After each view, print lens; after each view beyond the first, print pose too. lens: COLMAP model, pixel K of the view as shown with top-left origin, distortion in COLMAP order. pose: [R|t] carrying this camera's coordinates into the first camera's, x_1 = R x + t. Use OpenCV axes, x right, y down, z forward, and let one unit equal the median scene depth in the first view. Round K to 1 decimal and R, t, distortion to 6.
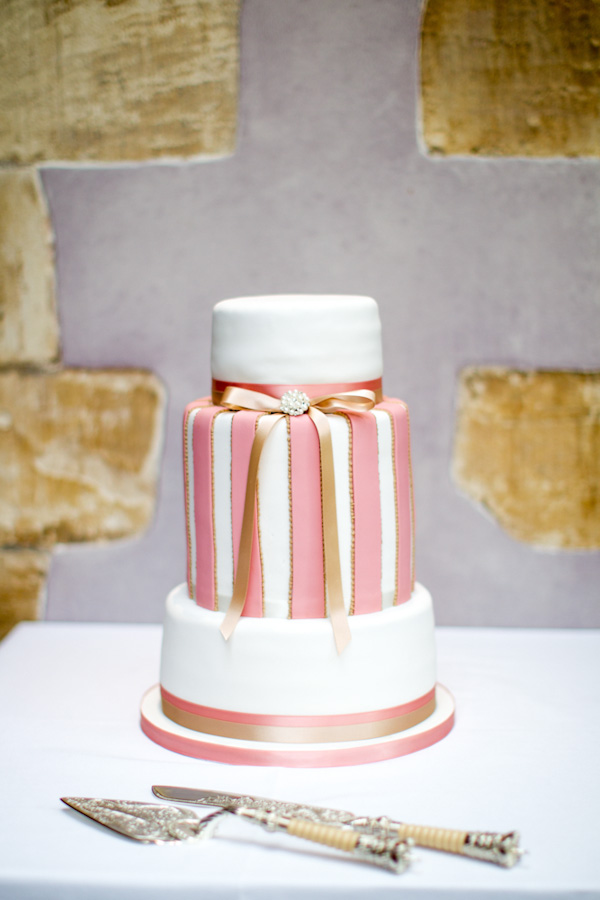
lens RADIAL K [[1686.6, 0, 300.0], [0, 1686.6, 450.0], [0, 0, 1]] dist [-0.112214, -0.068867]
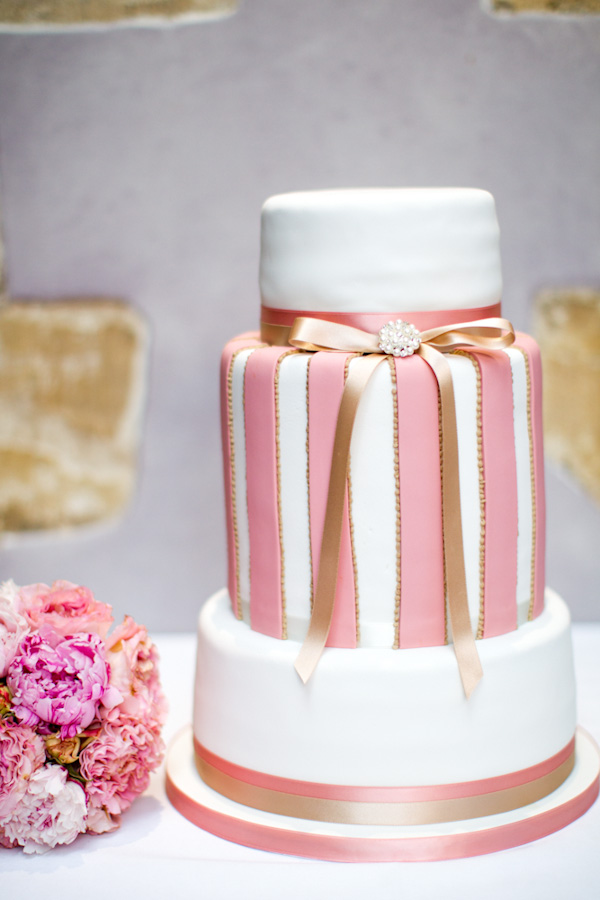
lens RADIAL K [[1686.6, 0, 300.0], [0, 1686.6, 450.0], [0, 0, 1]] dist [-0.112214, -0.068867]
pose [[0.995030, -0.026842, 0.095889, -0.108708], [0.023525, 0.999091, 0.035552, -0.007630], [-0.096756, -0.033119, 0.994757, 0.306626]]
